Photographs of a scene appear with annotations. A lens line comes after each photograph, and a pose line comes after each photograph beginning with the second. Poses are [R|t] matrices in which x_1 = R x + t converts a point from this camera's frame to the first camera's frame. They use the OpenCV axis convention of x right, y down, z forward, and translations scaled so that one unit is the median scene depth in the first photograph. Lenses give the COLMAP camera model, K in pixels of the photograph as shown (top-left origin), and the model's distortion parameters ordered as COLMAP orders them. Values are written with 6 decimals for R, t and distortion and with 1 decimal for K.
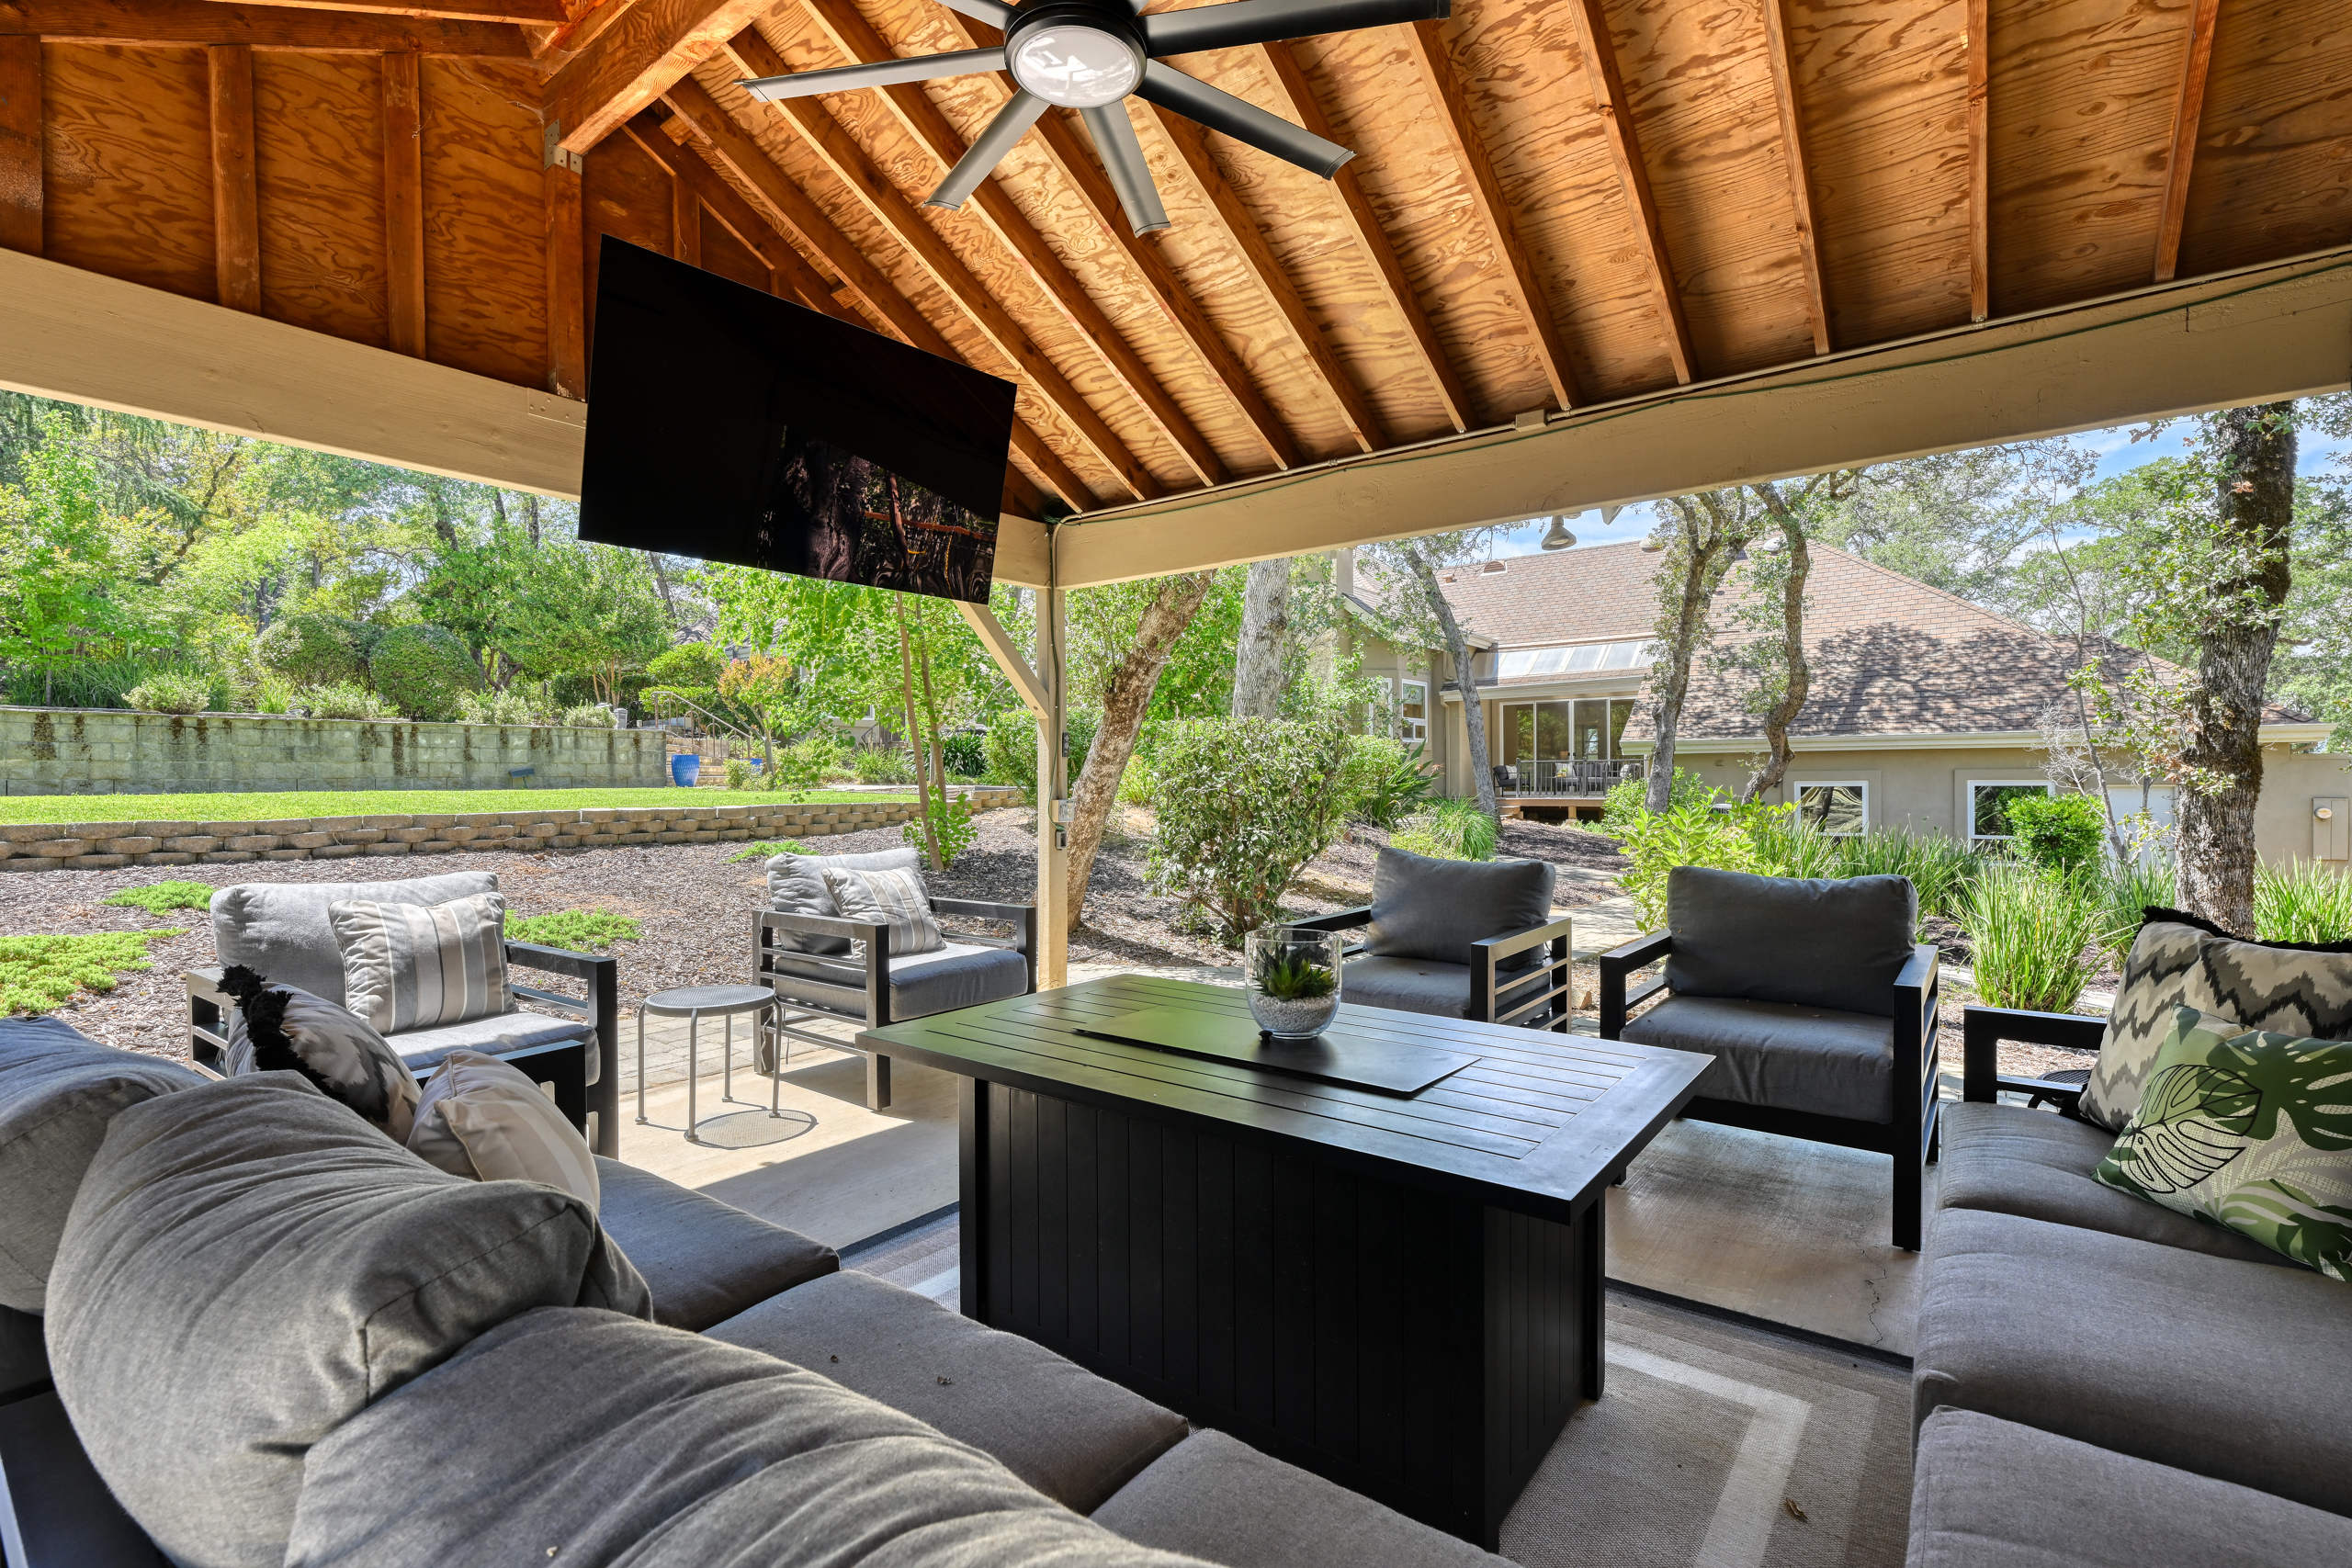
lens RADIAL K [[1054.9, 0, 1172.8], [0, 1054.9, 784.8], [0, 0, 1]] dist [-0.001682, -0.000200]
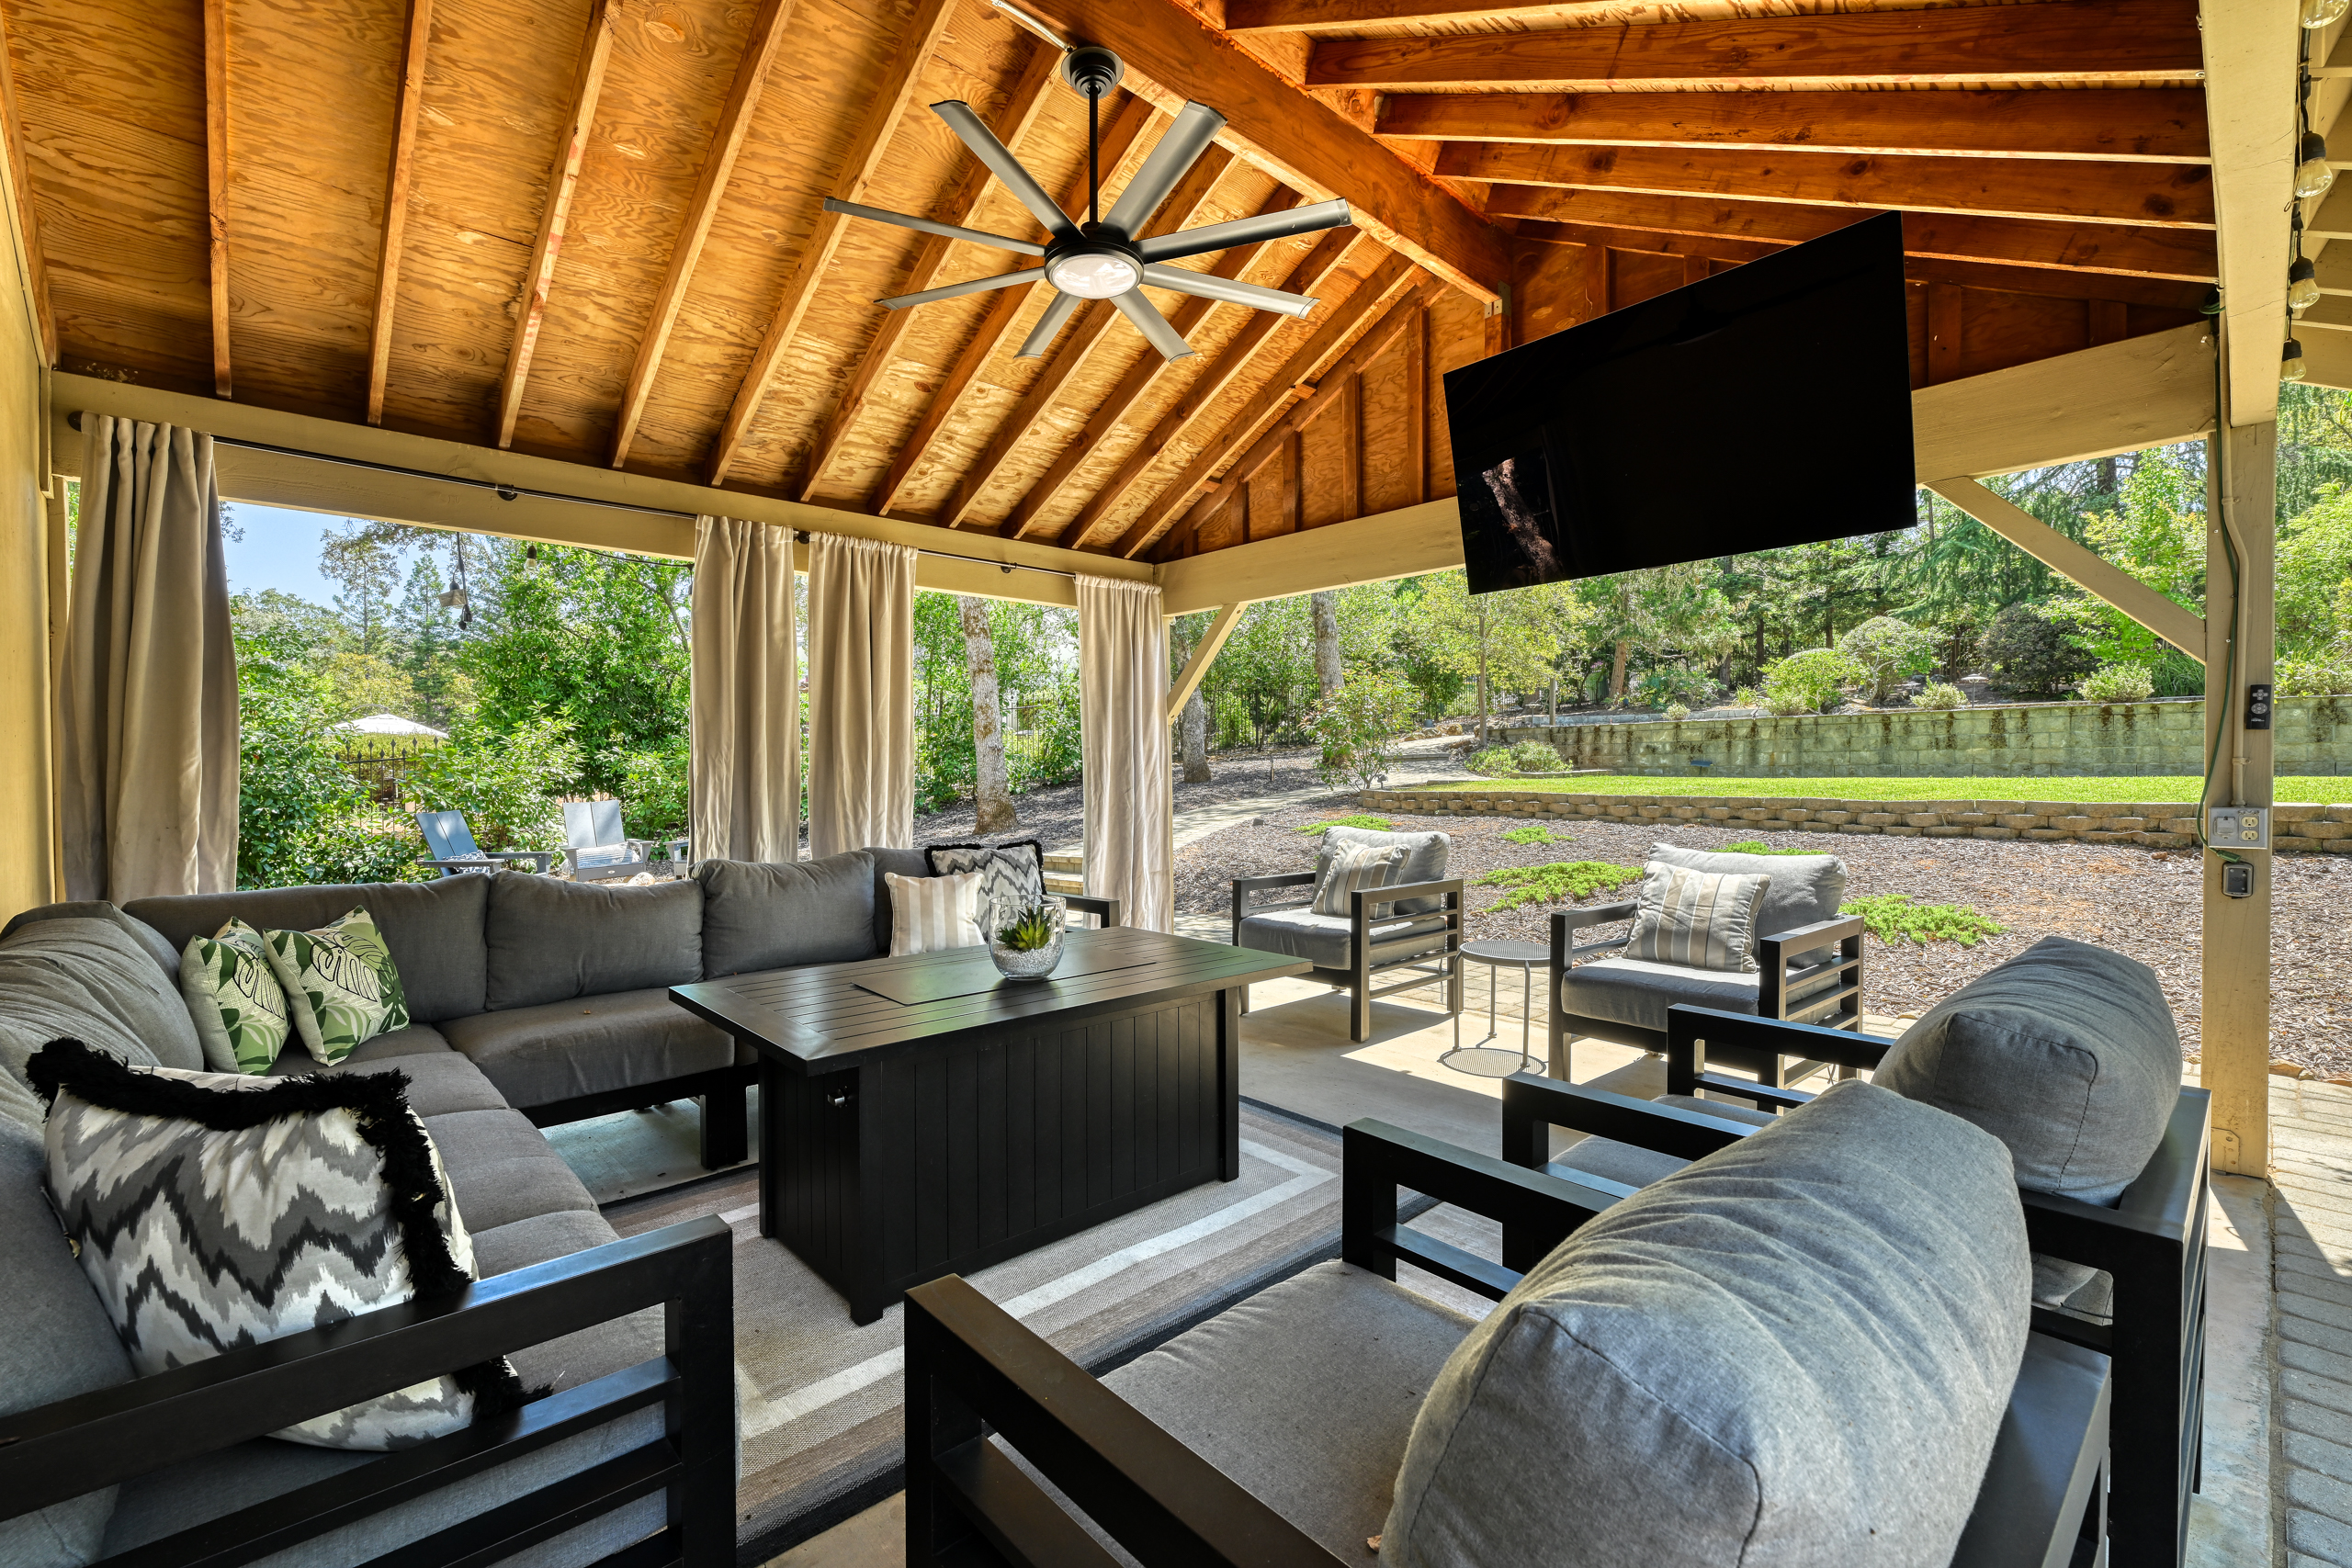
lens RADIAL K [[978.5, 0, 1176.4], [0, 978.5, 788.8], [0, 0, 1]] dist [0.000757, 0.000029]
pose [[-0.184797, 0.023211, -0.982503, 0.339968], [0.000100, 0.999721, 0.023599, -0.005017], [0.982777, 0.004262, -0.184748, 0.388356]]
